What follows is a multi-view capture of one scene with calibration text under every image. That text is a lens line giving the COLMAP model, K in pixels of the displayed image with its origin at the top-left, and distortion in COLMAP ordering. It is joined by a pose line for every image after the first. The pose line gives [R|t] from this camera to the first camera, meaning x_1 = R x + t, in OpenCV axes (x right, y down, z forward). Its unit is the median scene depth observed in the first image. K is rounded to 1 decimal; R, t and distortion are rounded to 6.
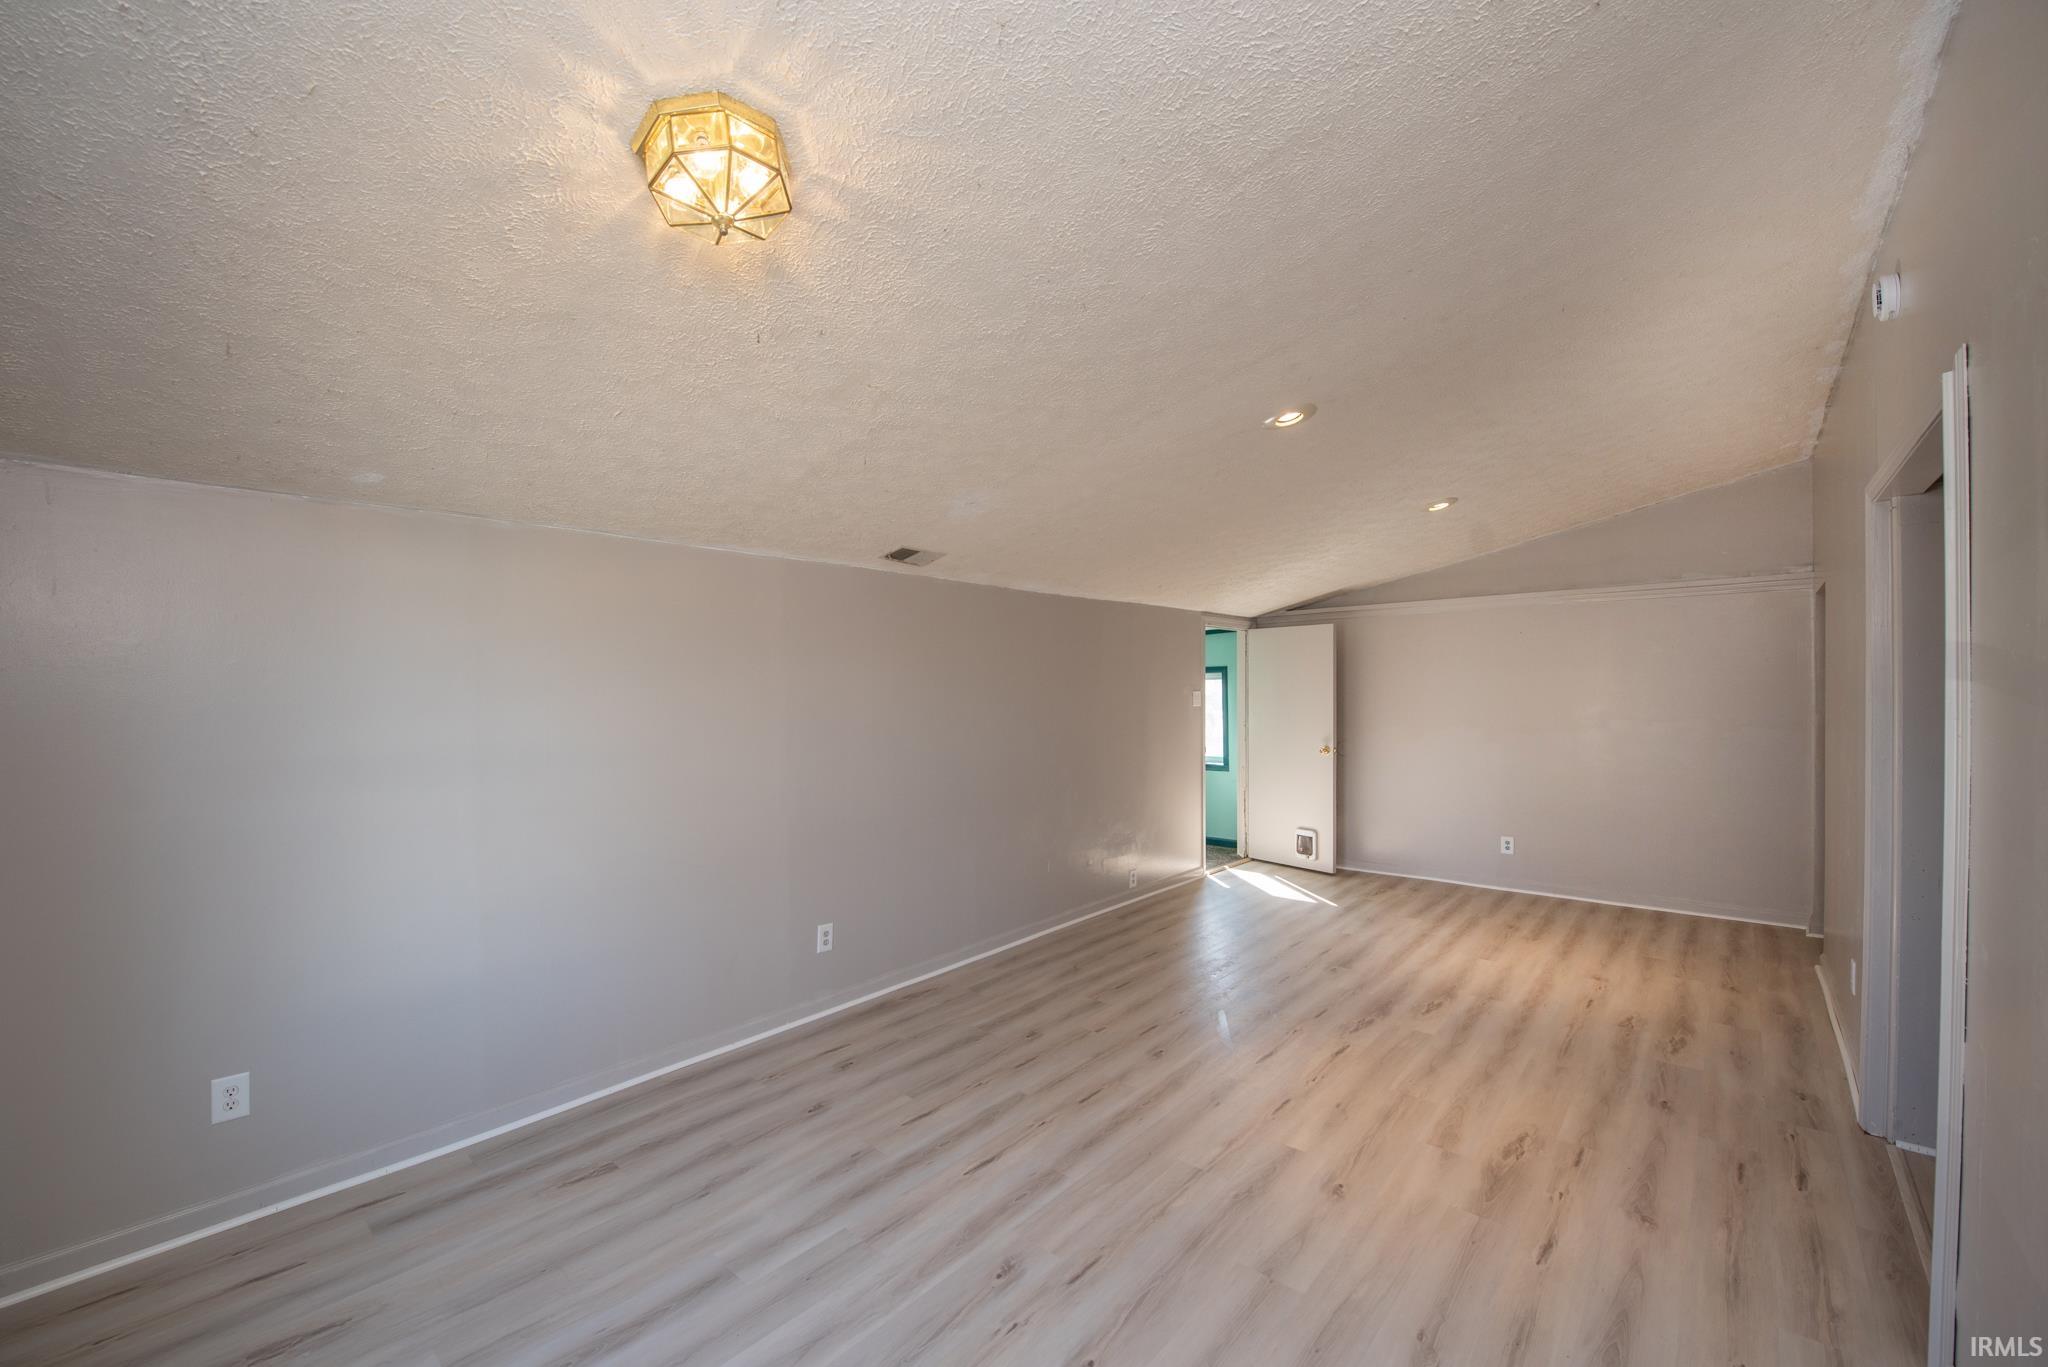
lens RADIAL K [[807.4, 0, 1016.6], [0, 807.4, 691.4], [0, 0, 1]] dist [-0.016866, -0.002699]
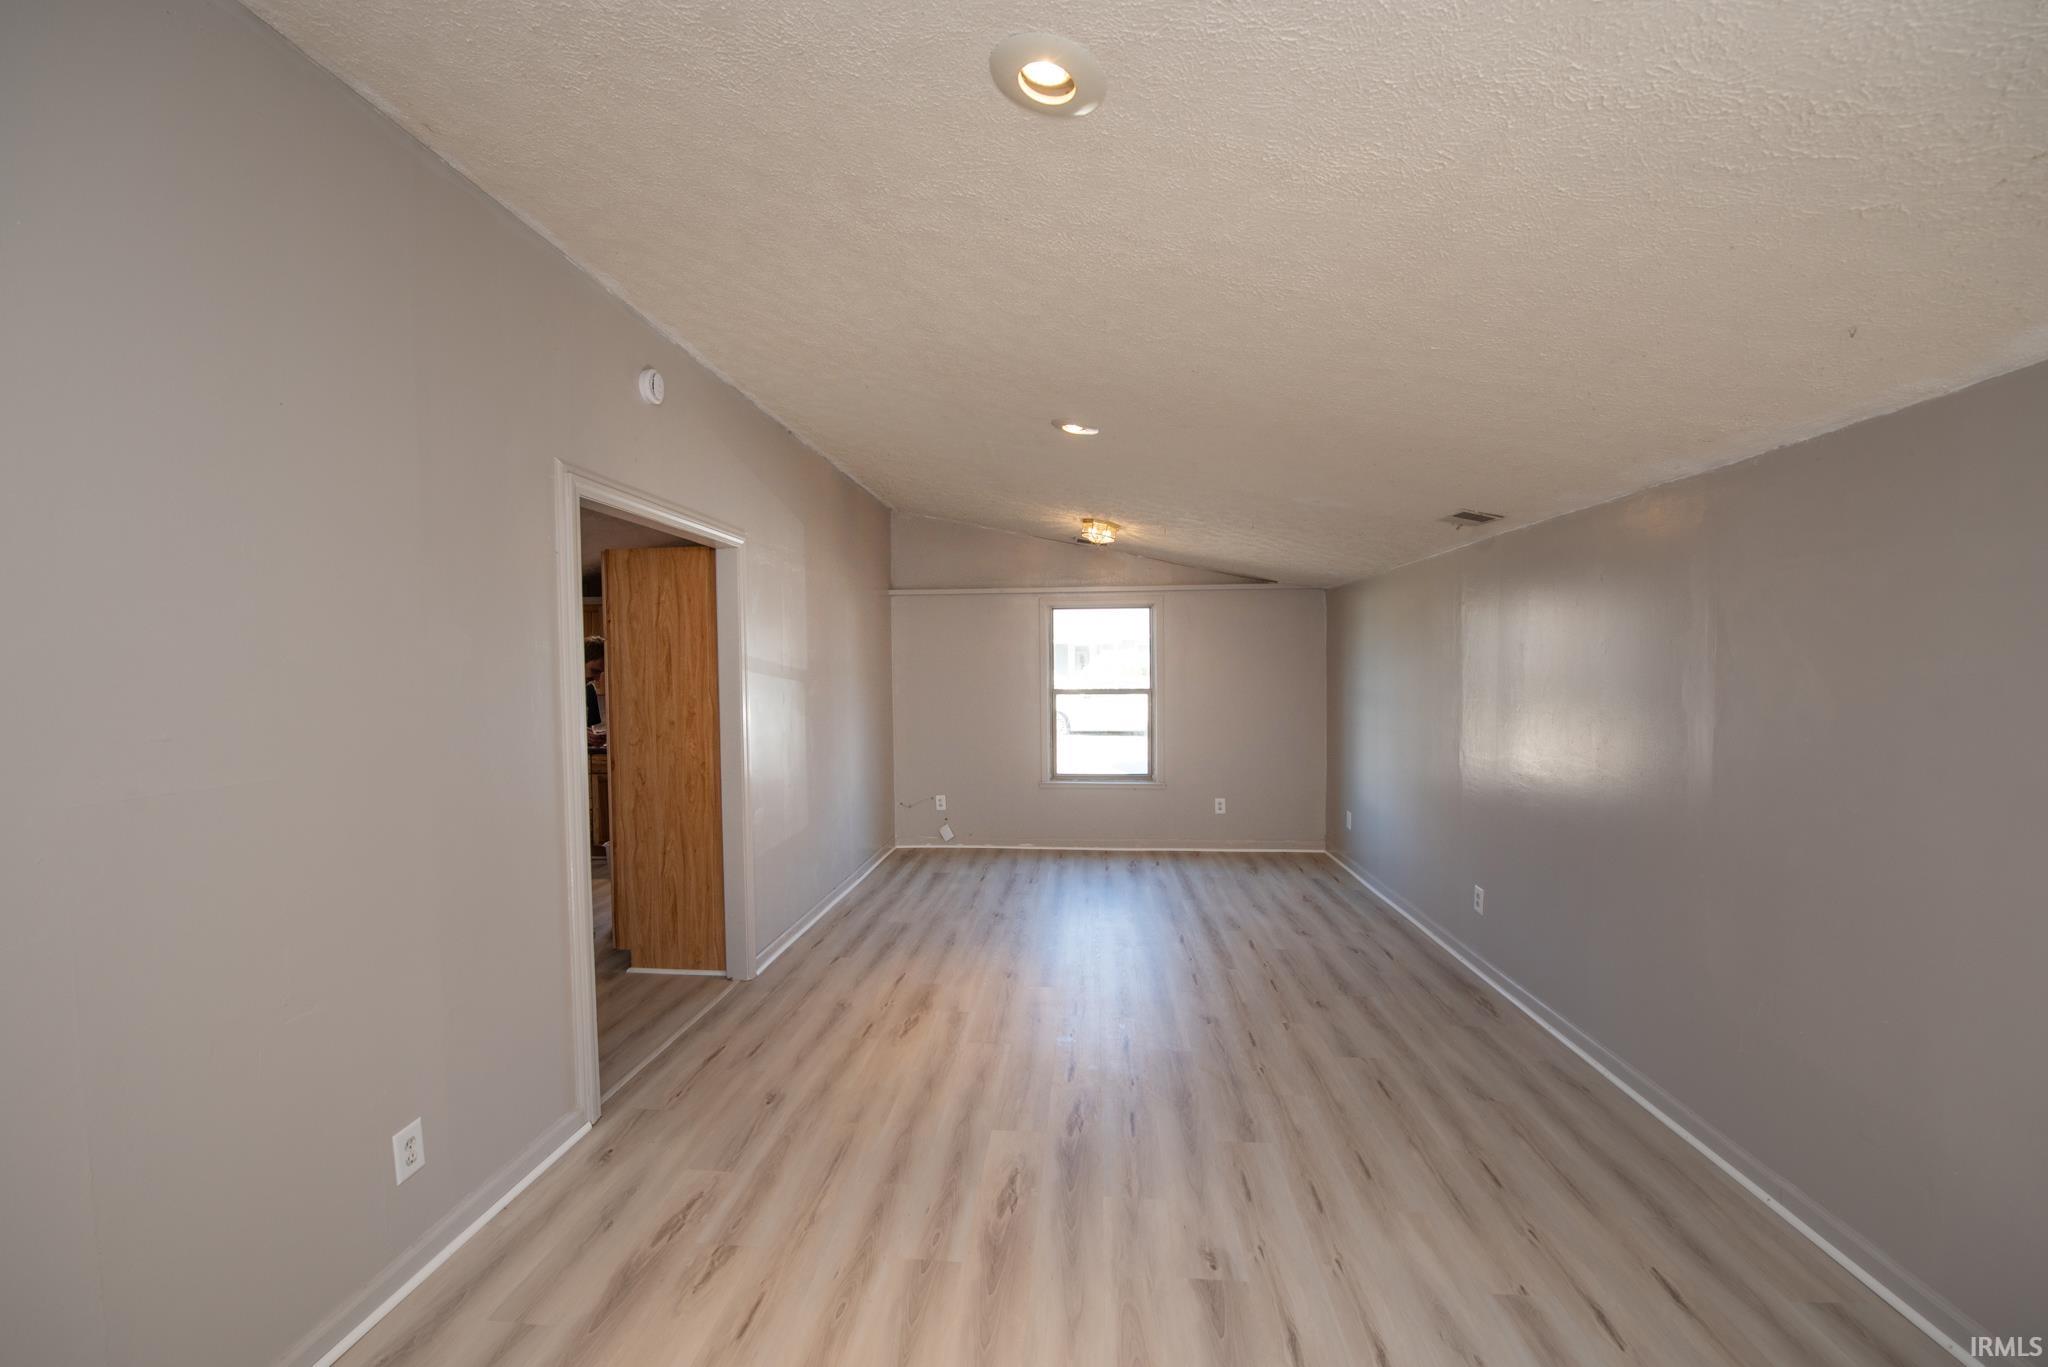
lens RADIAL K [[807.4, 0, 1016.6], [0, 807.4, 691.4], [0, 0, 1]] dist [-0.016866, -0.002699]
pose [[-0.802218, 0.036044, -0.595942, 1.042054], [0.015398, 0.999093, 0.039700, -0.018598], [0.596833, 0.022672, -0.802045, 1.788487]]
